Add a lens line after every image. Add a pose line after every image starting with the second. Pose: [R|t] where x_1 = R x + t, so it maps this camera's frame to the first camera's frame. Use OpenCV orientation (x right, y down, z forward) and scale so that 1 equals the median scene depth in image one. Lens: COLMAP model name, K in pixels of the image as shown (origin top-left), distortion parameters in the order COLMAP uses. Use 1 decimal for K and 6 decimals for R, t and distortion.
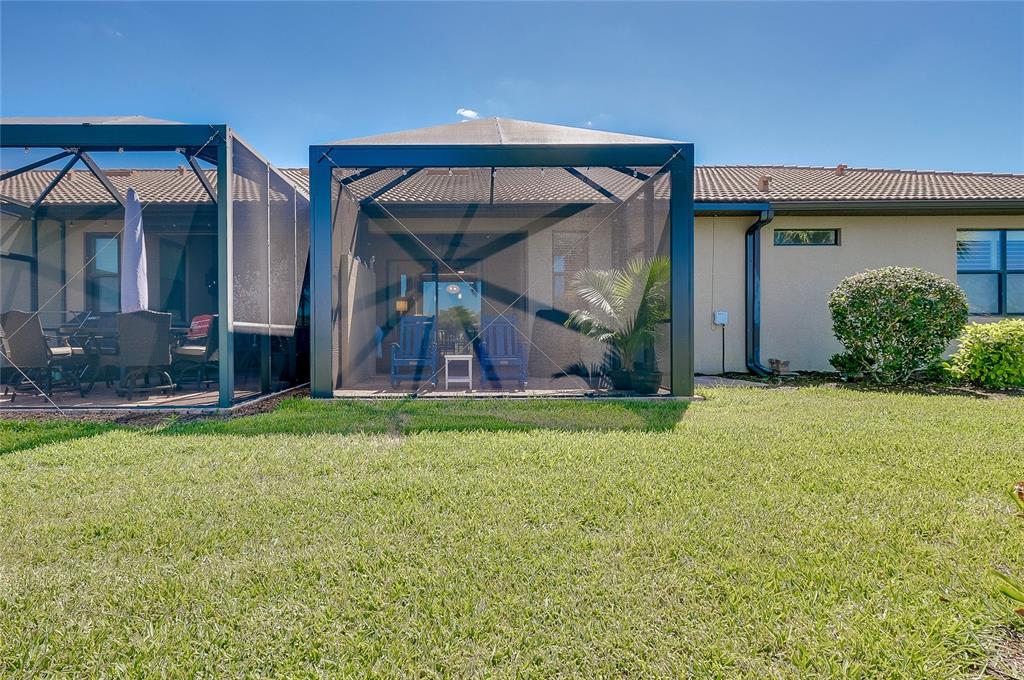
lens RADIAL K [[498.2, 0, 512.0], [0, 498.2, 340.0], [0, 0, 1]] dist [-0.004413, -0.000833]
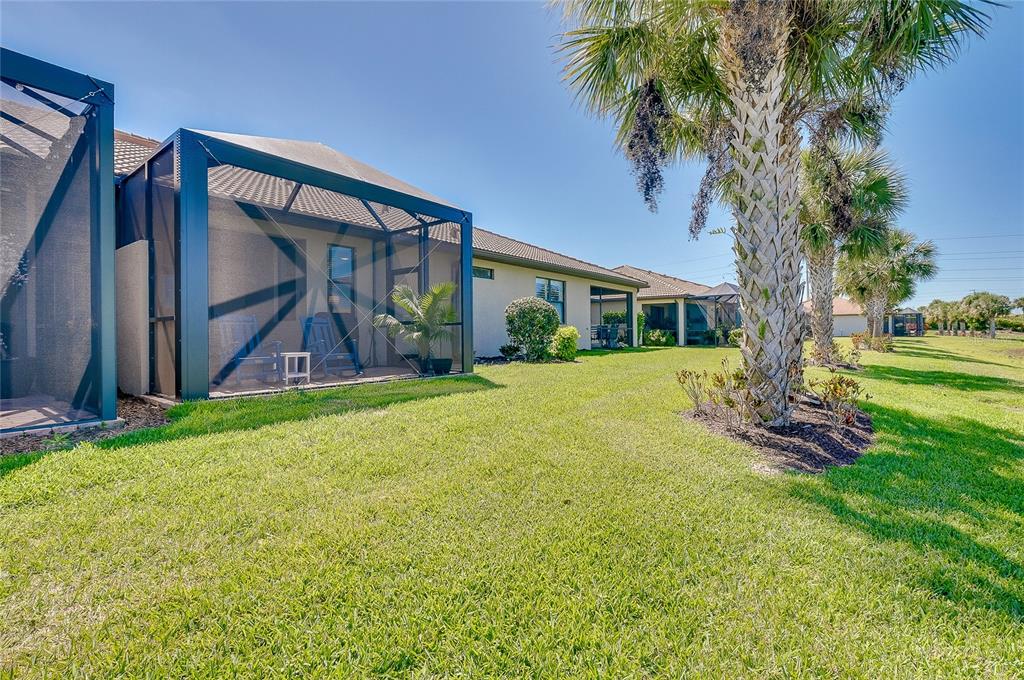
lens RADIAL K [[449.1, 0, 522.1], [0, 449.1, 340.0], [0, 0, 1]] dist [-0.002388, -0.000652]
pose [[0.620677, -0.012532, 0.783966, -0.575013], [0.012476, 0.999904, 0.006106, 0.003283], [-0.783967, 0.005991, 0.620774, -0.003551]]
